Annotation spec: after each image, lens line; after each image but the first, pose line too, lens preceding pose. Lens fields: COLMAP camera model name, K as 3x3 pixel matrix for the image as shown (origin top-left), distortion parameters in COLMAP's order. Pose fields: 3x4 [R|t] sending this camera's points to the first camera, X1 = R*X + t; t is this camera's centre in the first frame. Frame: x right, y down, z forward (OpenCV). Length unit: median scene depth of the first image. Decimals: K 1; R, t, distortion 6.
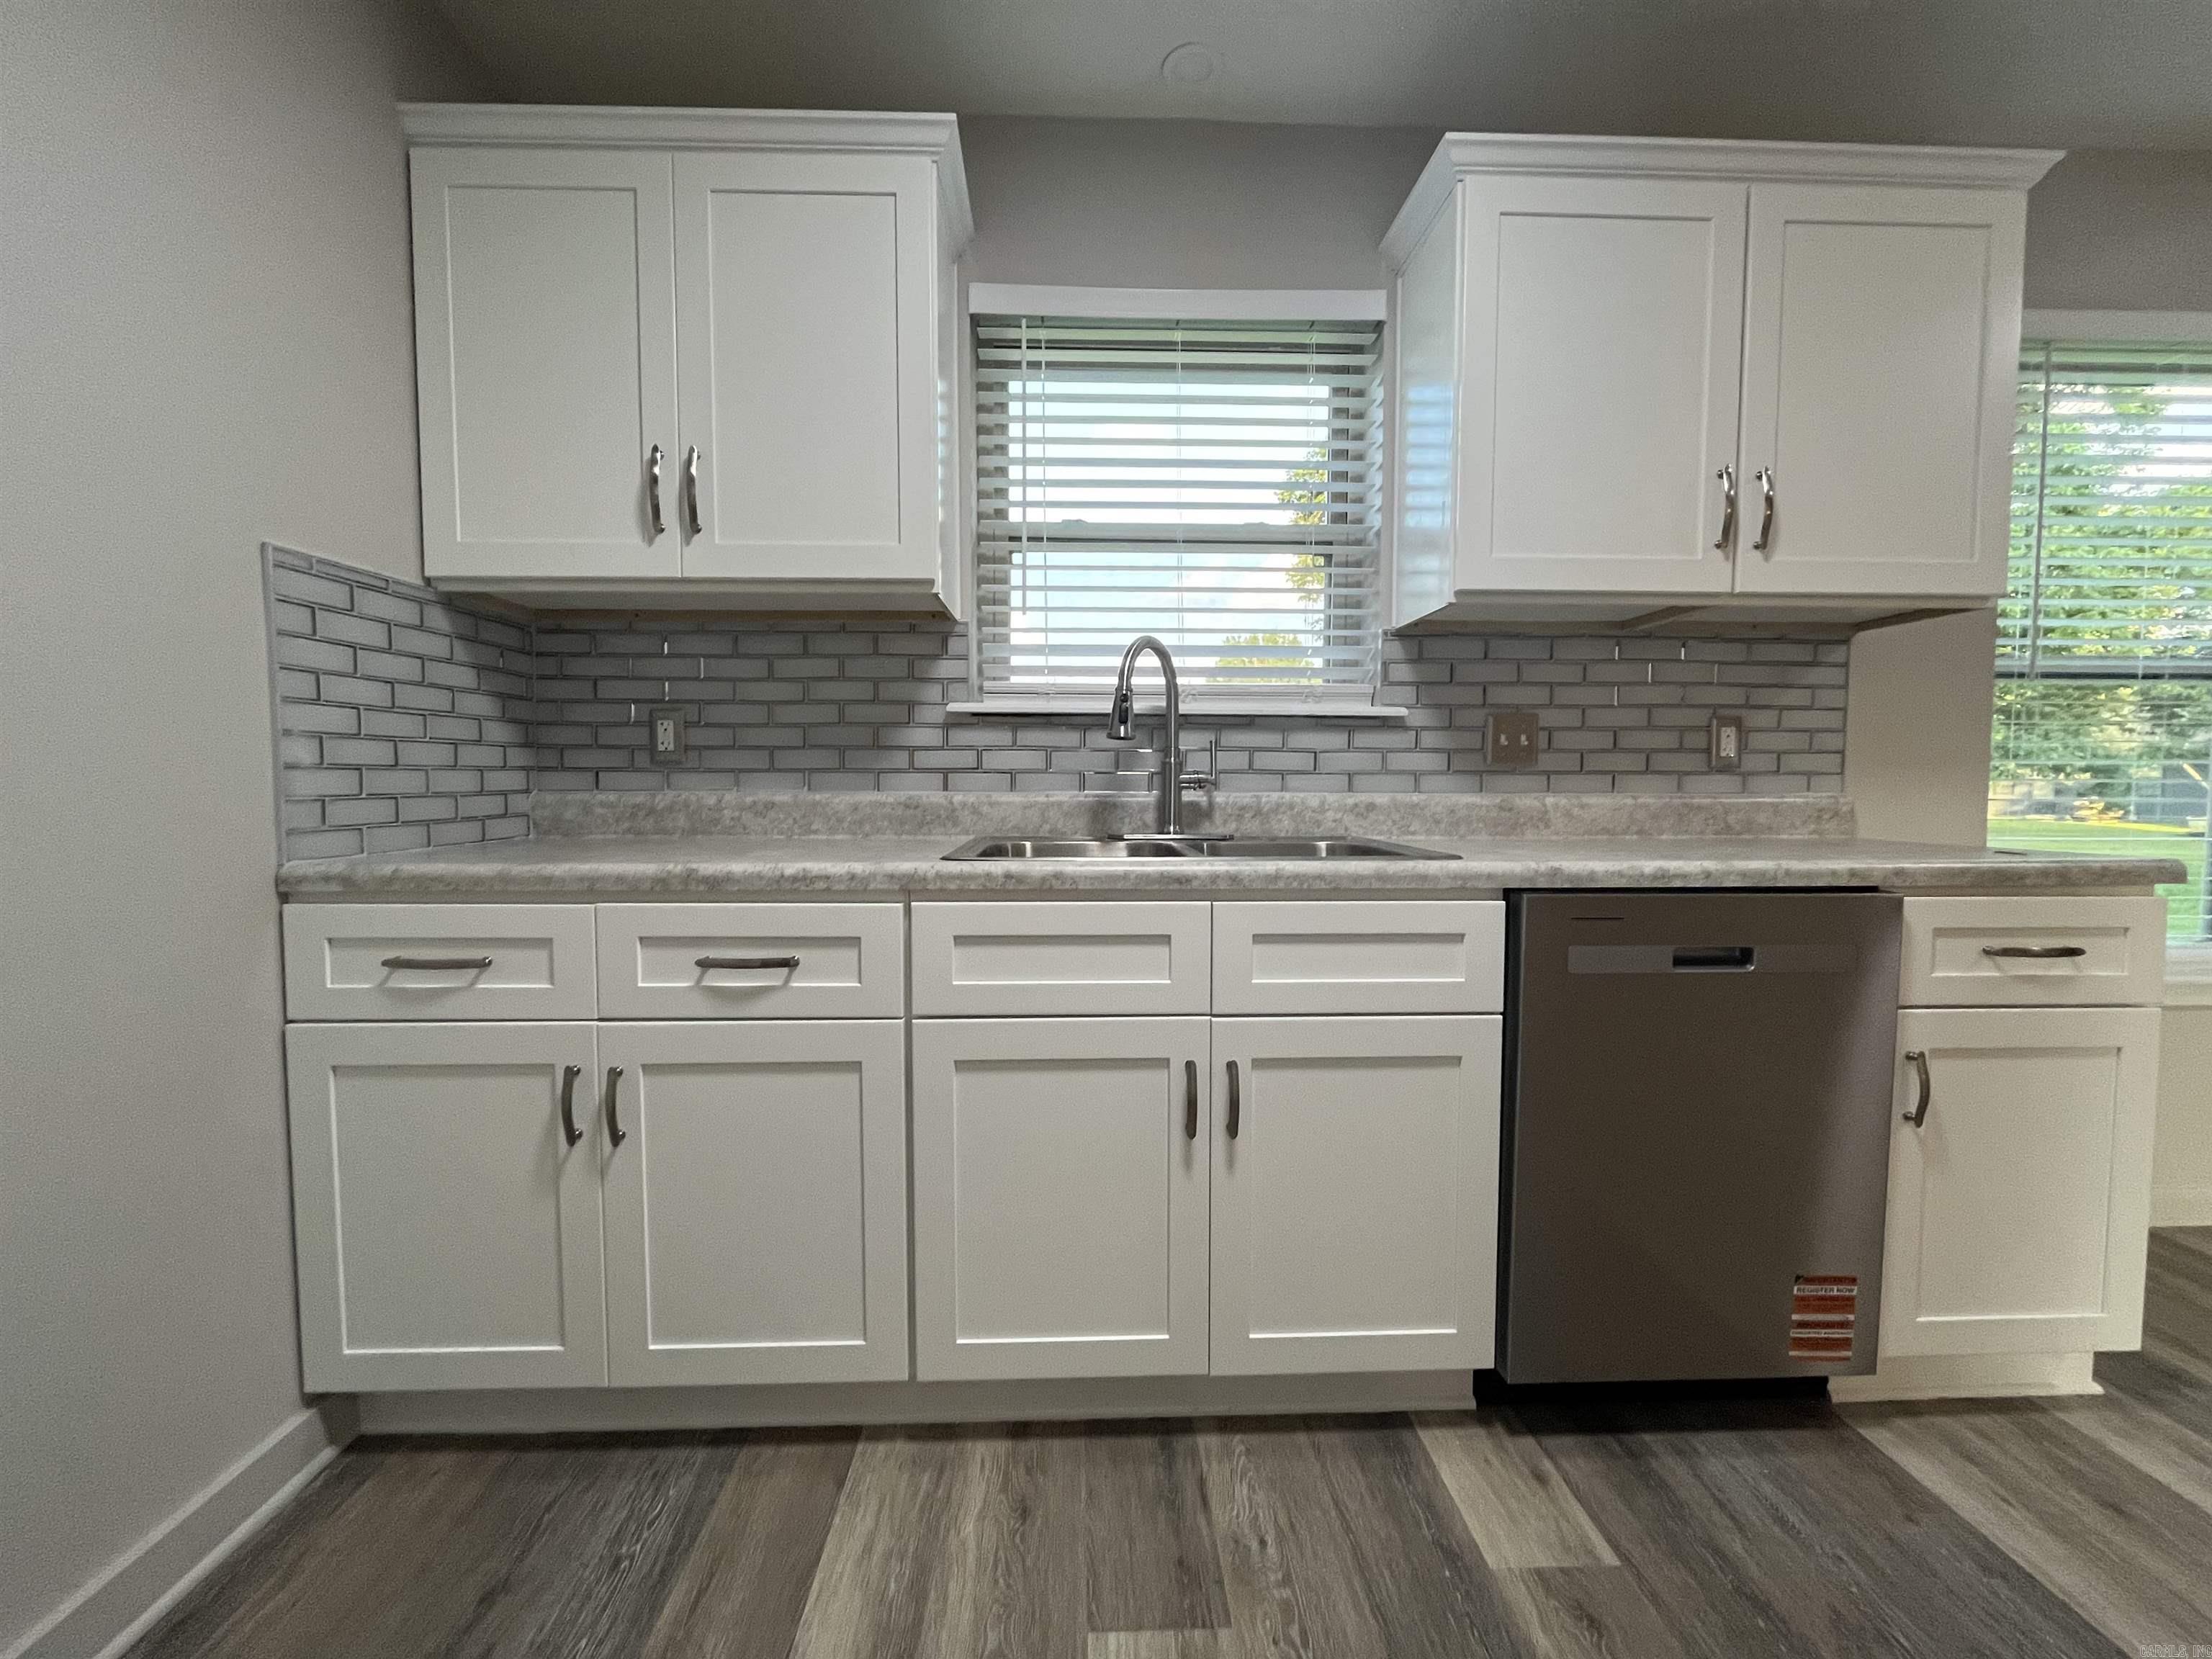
lens RADIAL K [[891.7, 0, 1101.1], [0, 891.7, 829.8], [0, 0, 1]] dist [-0.003893, 0.000002]
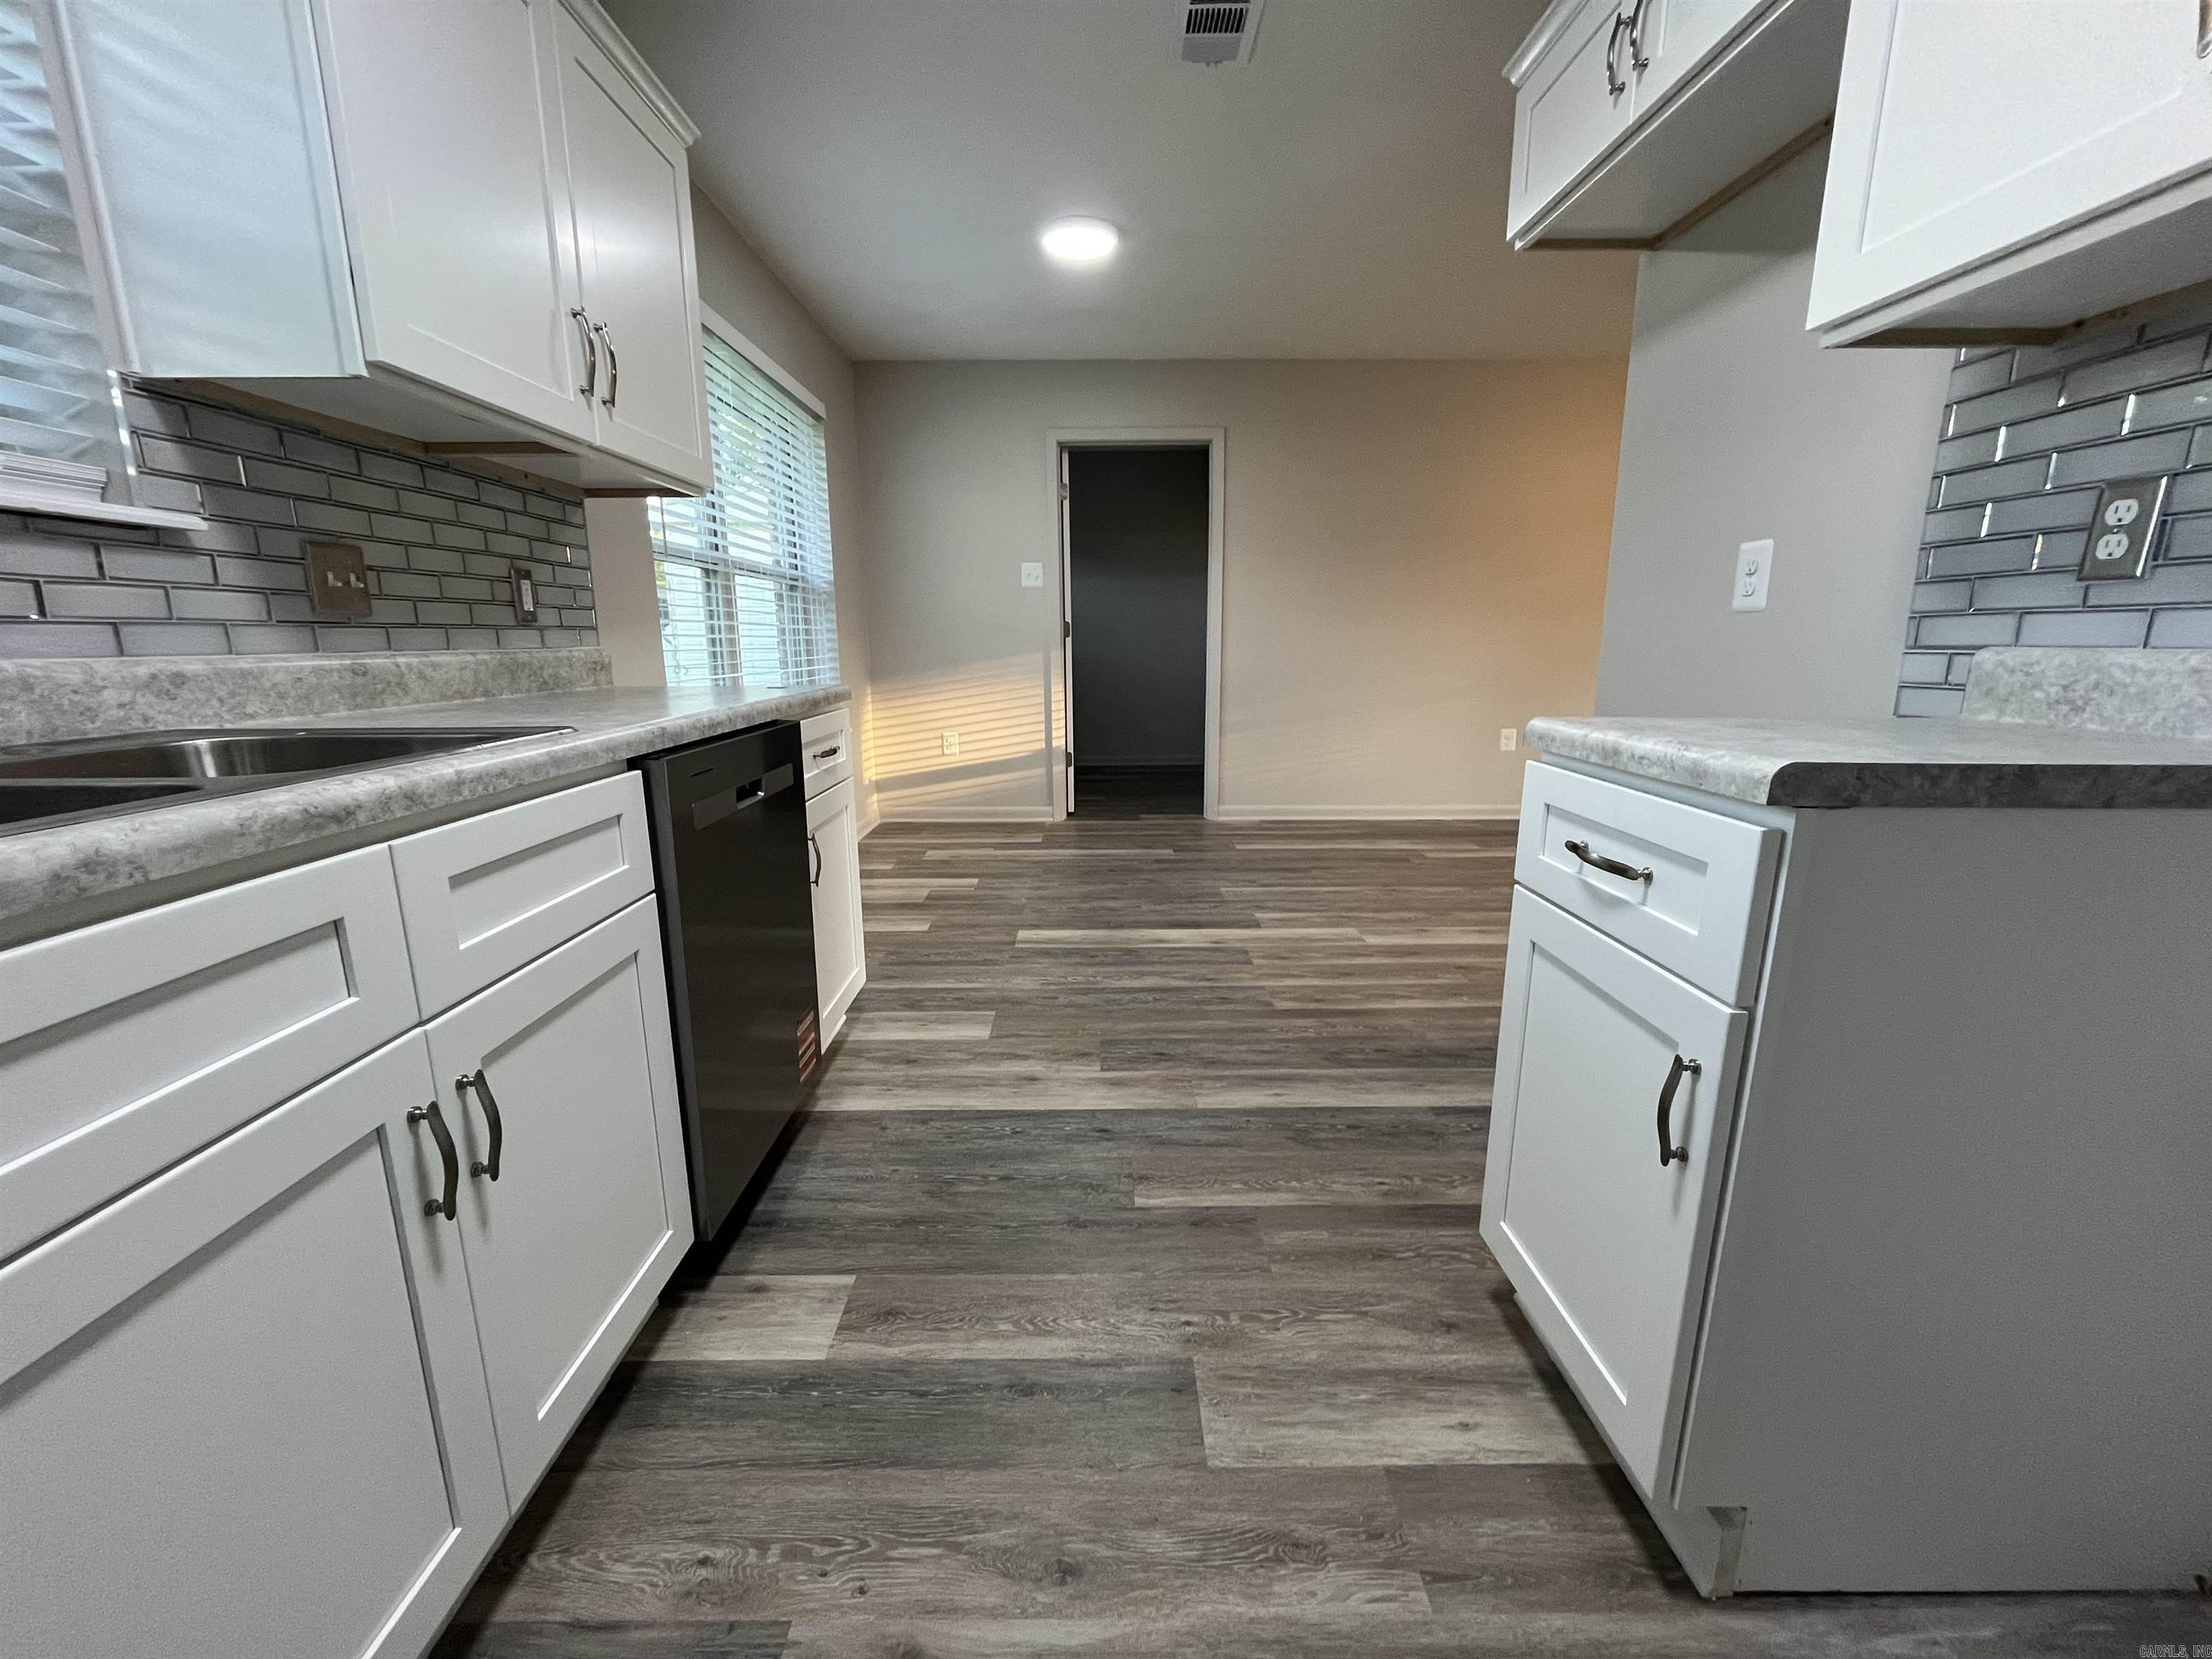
lens RADIAL K [[891.7, 0, 1100.0], [0, 891.7, 826.9], [0, 0, 1]] dist [-0.003893, 0.000002]
pose [[0.028722, -0.209100, 0.977472, -0.304459], [0.057068, 0.976624, 0.207242, -0.017038], [-0.997957, 0.049830, 0.039983, 0.354282]]
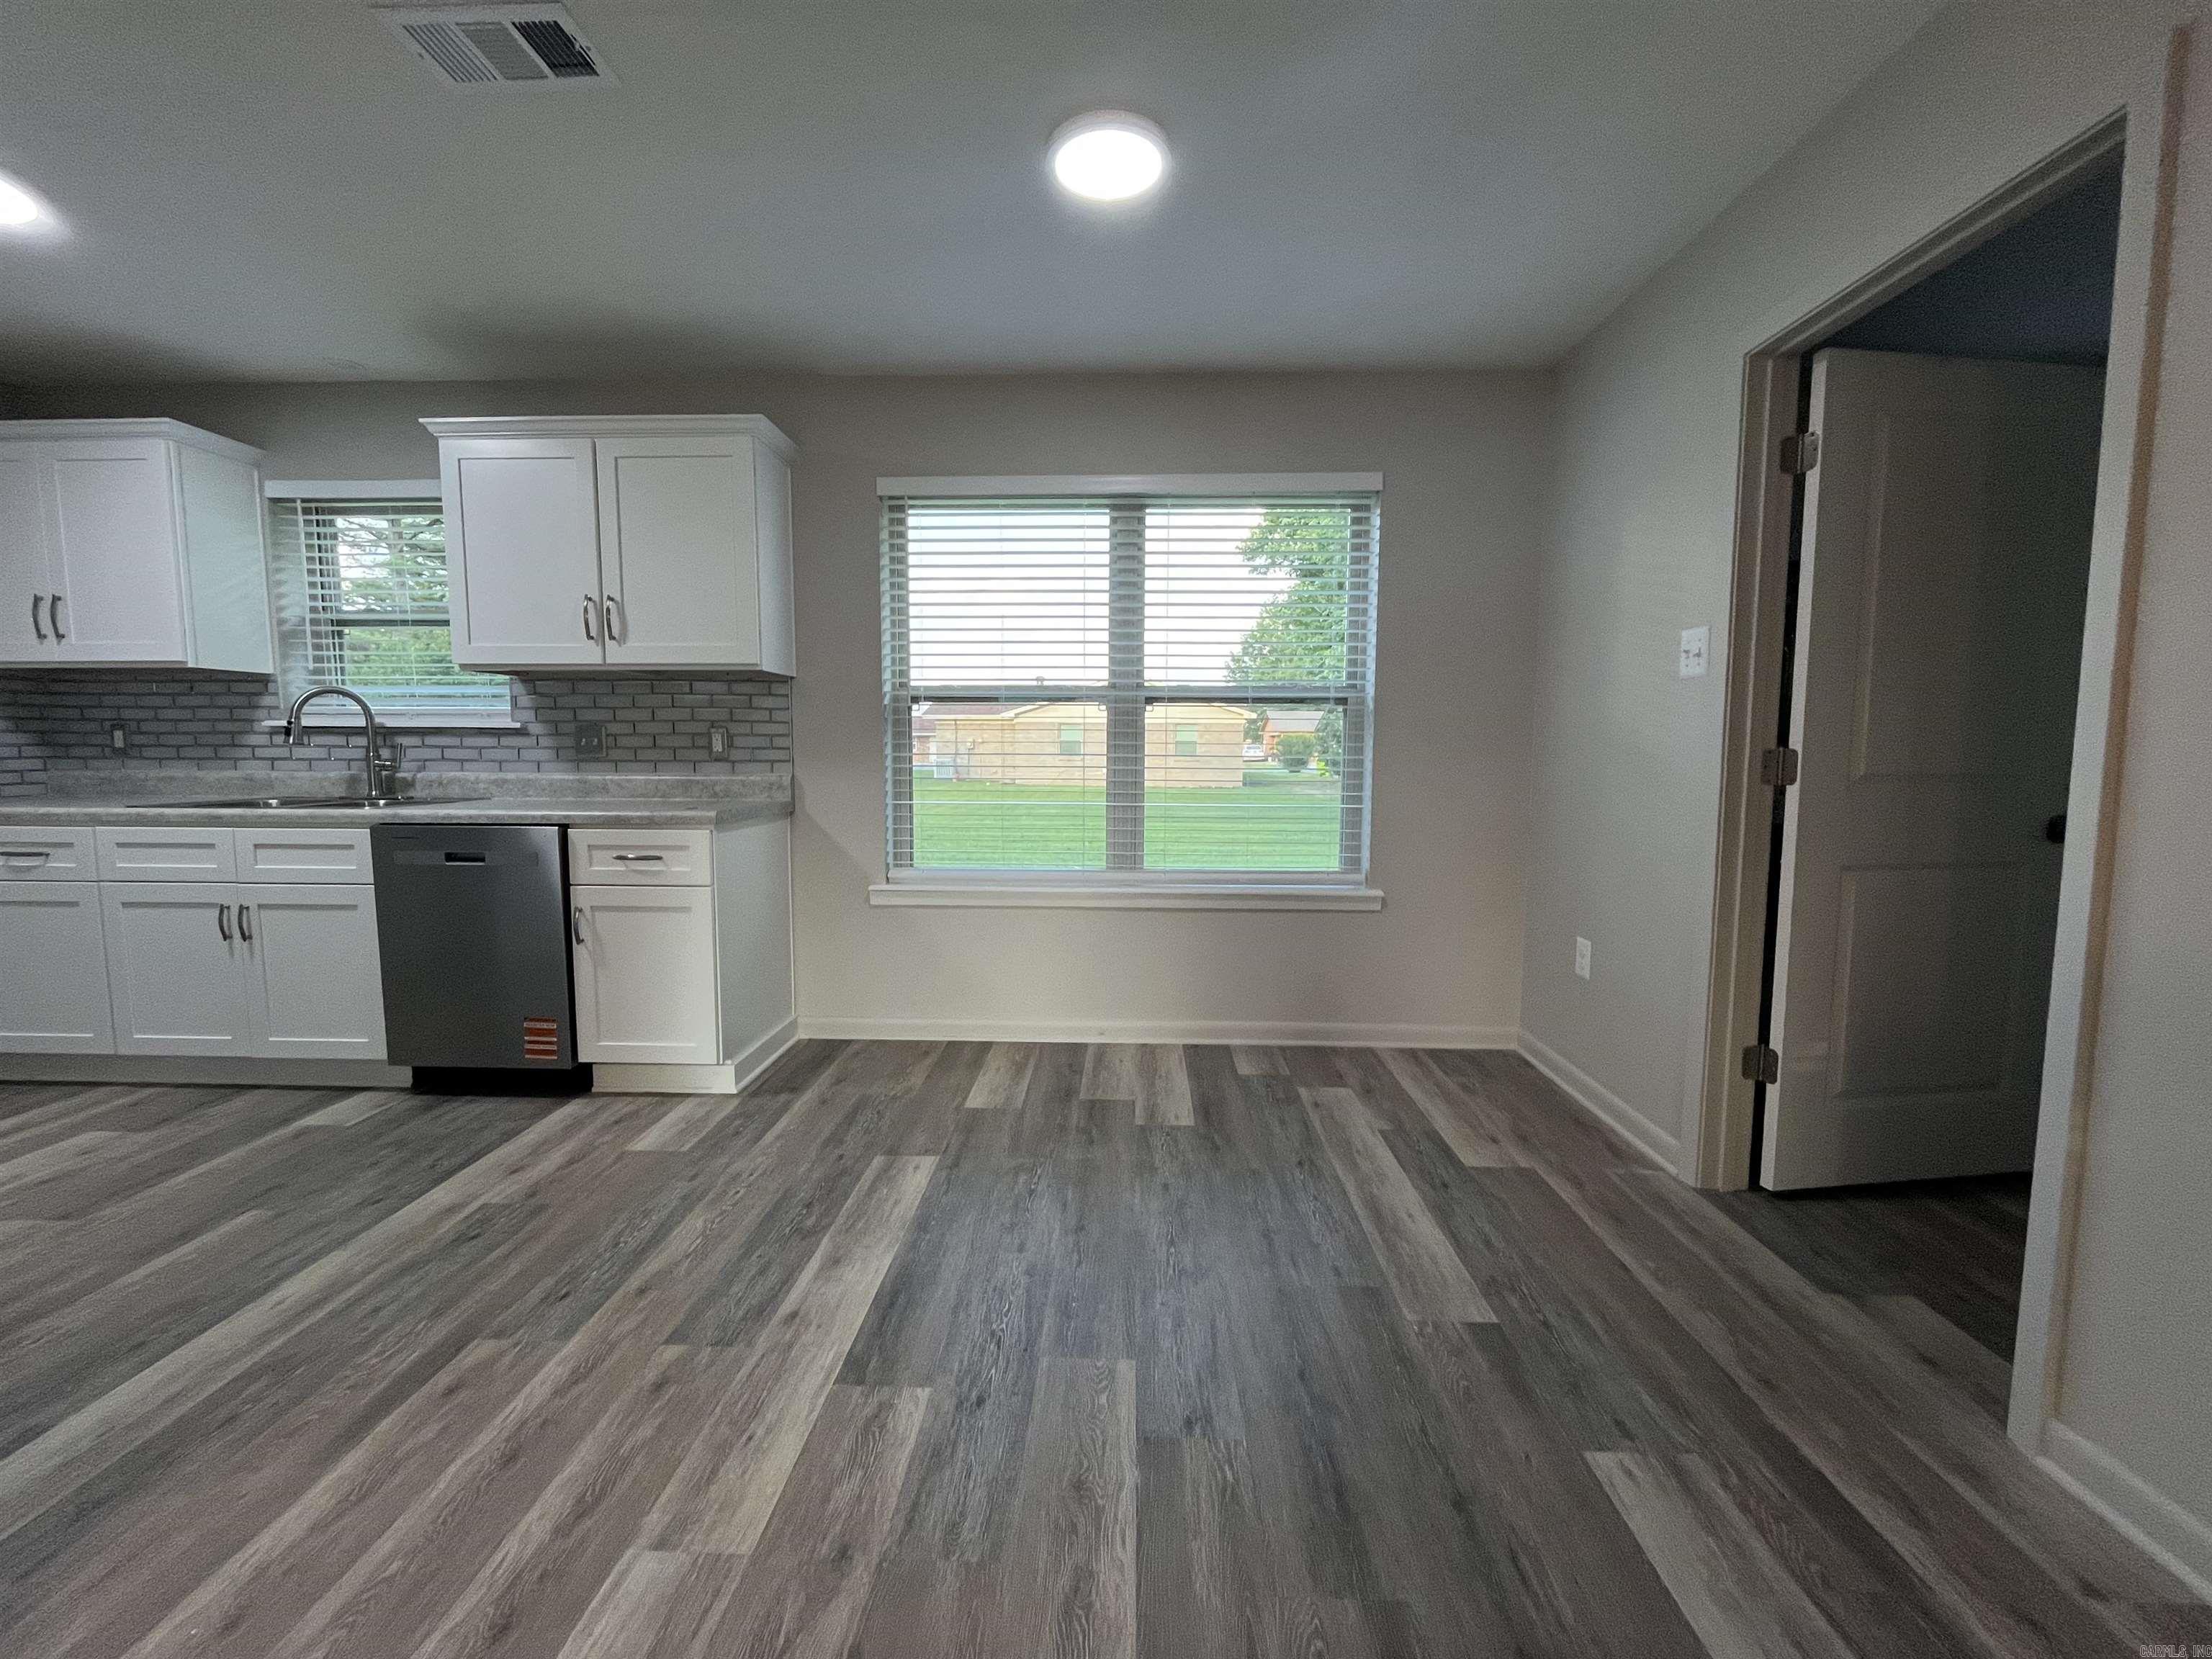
lens RADIAL K [[891.7, 0, 1108.1], [0, 891.7, 829.6], [0, 0, 1]] dist [-0.003893, 0.000002]
pose [[0.997908, 0.008291, -0.064109, 1.601870], [-0.005747, 0.999192, 0.039770, -0.006701], [0.064387, -0.039319, 0.997150, -0.650083]]
